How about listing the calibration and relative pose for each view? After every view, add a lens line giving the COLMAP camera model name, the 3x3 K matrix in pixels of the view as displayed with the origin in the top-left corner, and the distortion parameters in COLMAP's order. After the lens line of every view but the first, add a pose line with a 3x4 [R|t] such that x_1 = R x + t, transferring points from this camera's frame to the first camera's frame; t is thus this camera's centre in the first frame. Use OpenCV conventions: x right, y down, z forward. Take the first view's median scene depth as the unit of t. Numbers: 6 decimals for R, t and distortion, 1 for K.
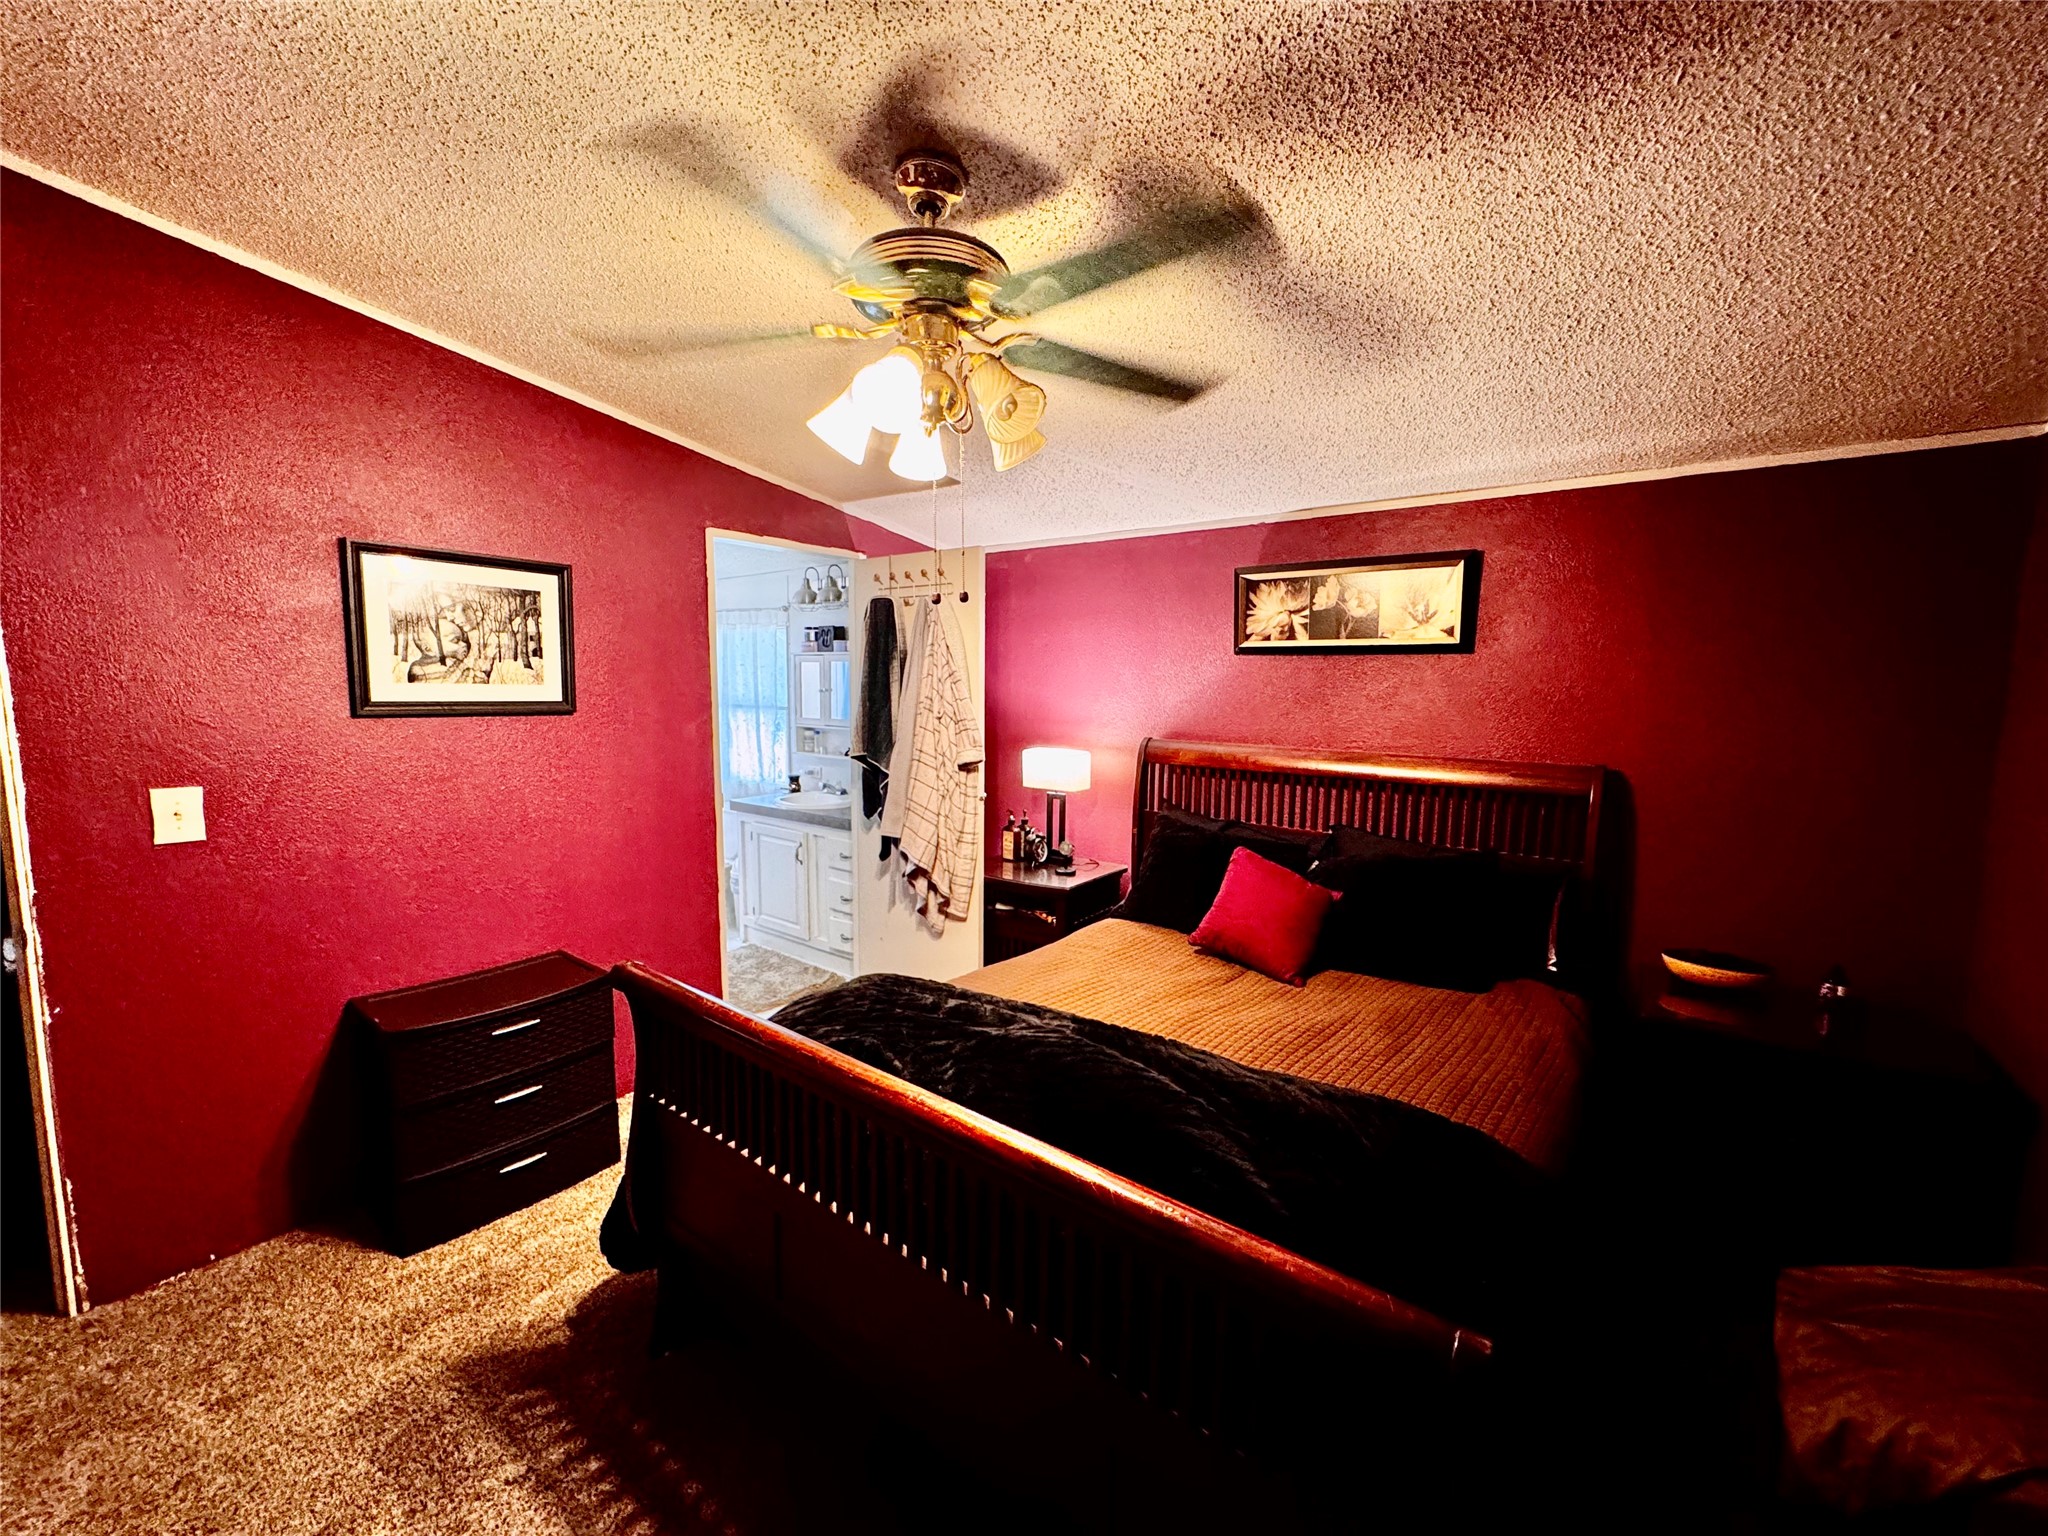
lens RADIAL K [[820.1, 0, 1026.4], [0, 820.1, 768.7], [0, 0, 1]] dist [-0.002148, 0.000183]
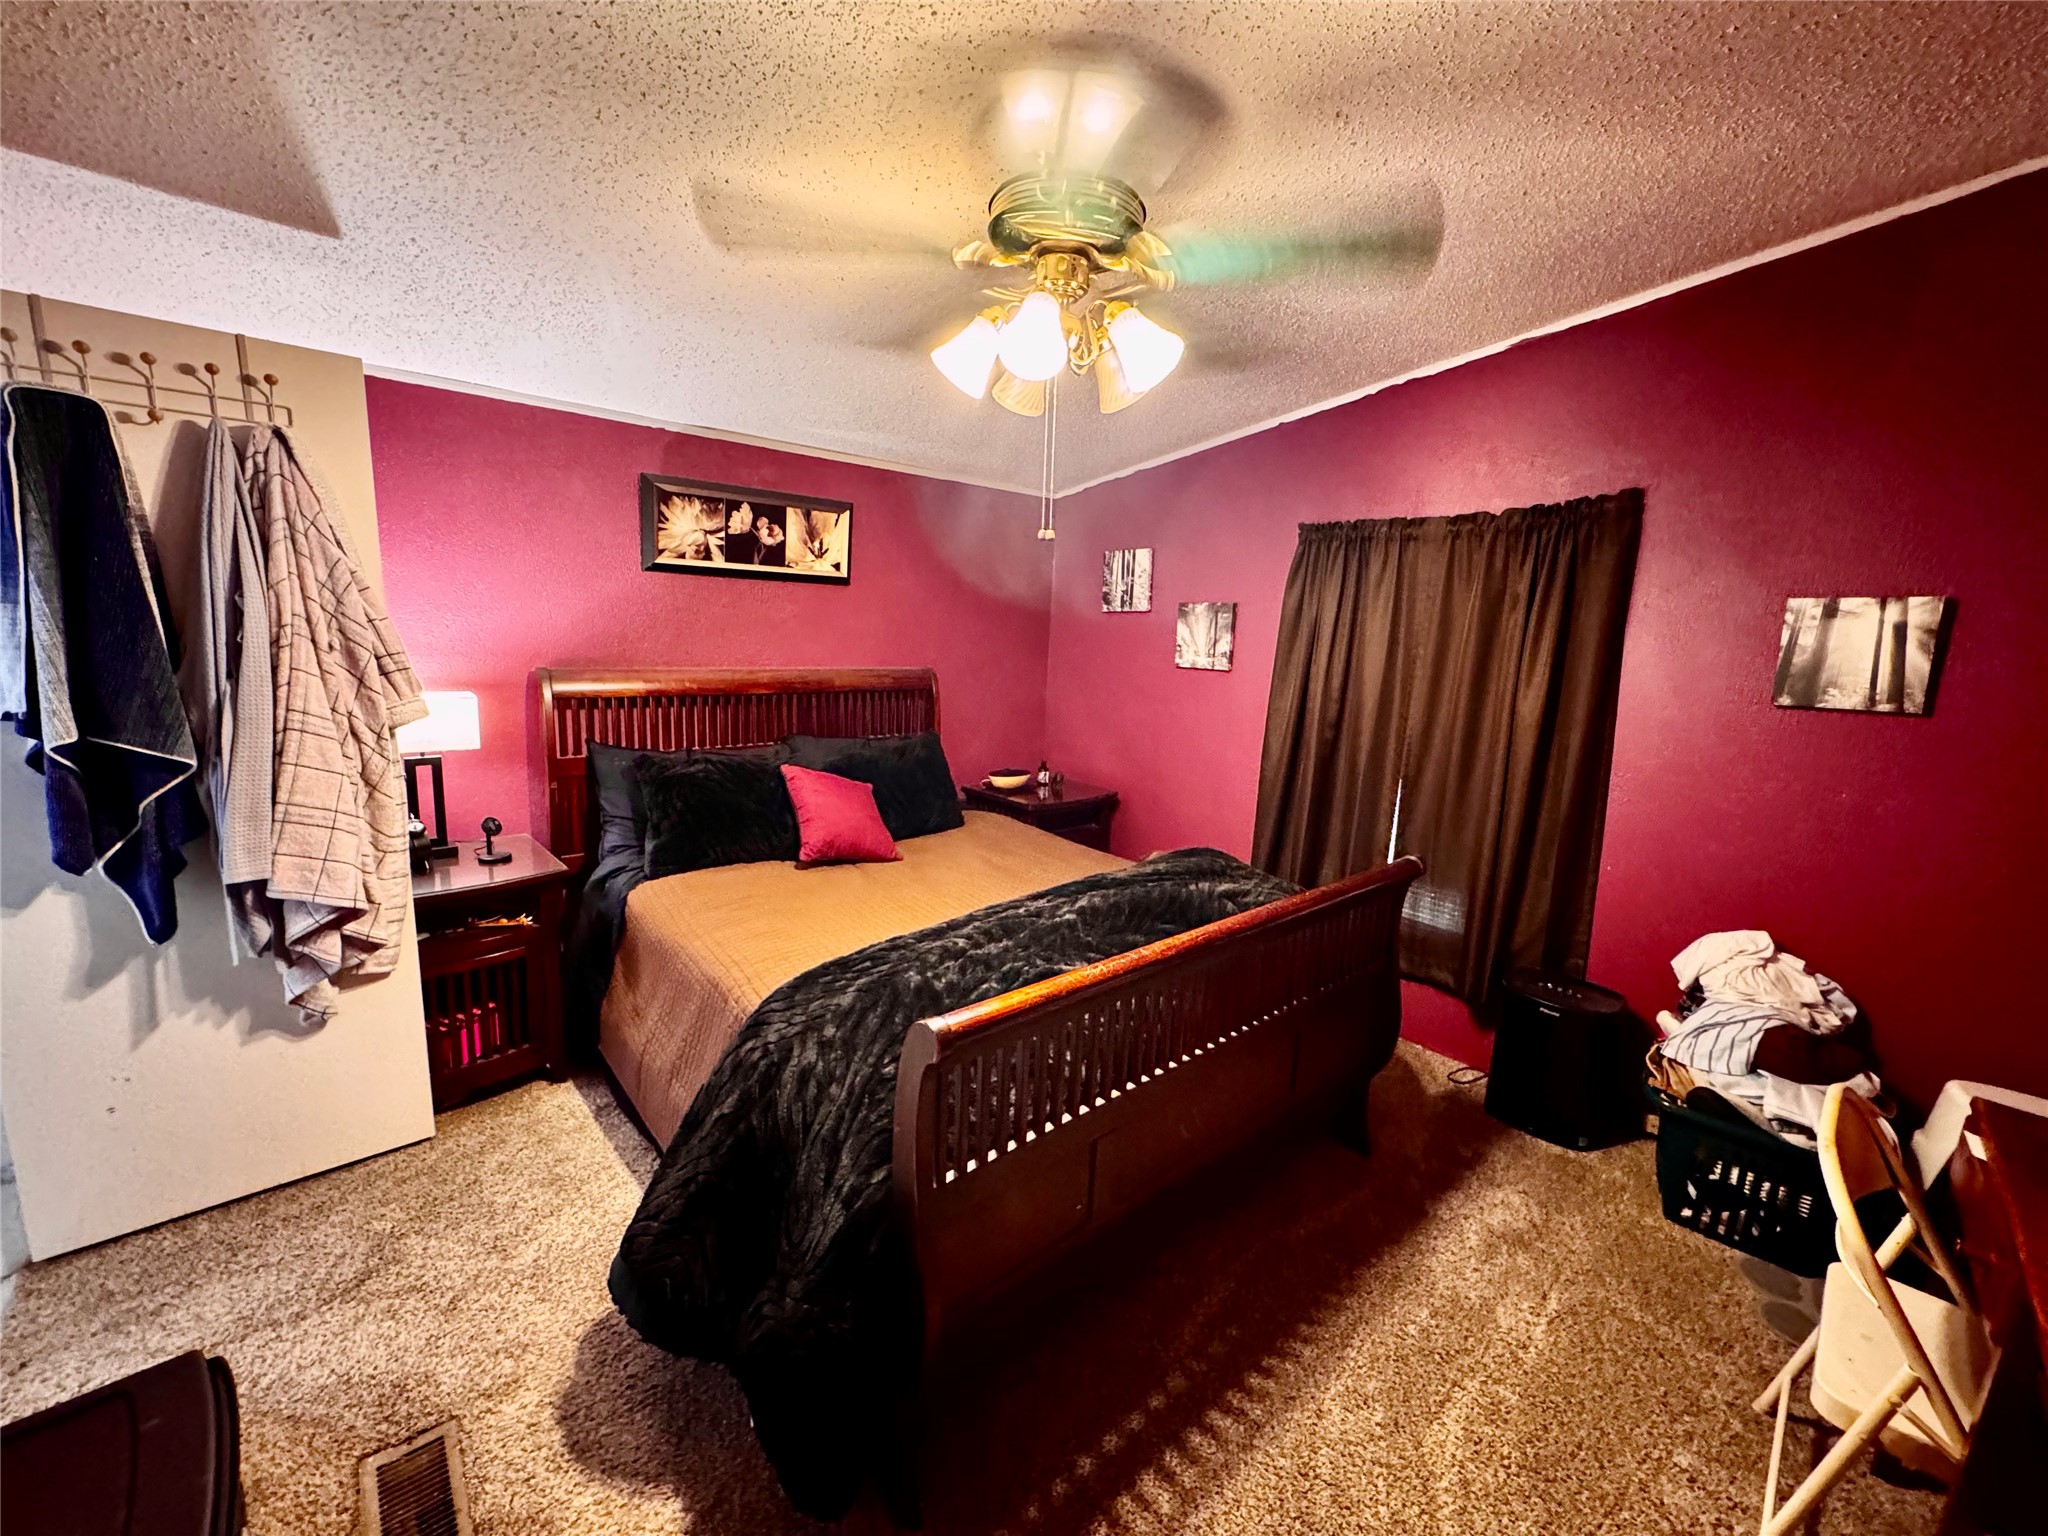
lens RADIAL K [[820.1, 0, 1026.4], [0, 820.1, 768.7], [0, 0, 1]] dist [-0.002148, 0.000183]
pose [[0.196918, -0.171741, 0.965261, -0.592970], [0.066807, 0.984600, 0.161553, -0.042044], [-0.978141, 0.032674, 0.205359, 0.416066]]
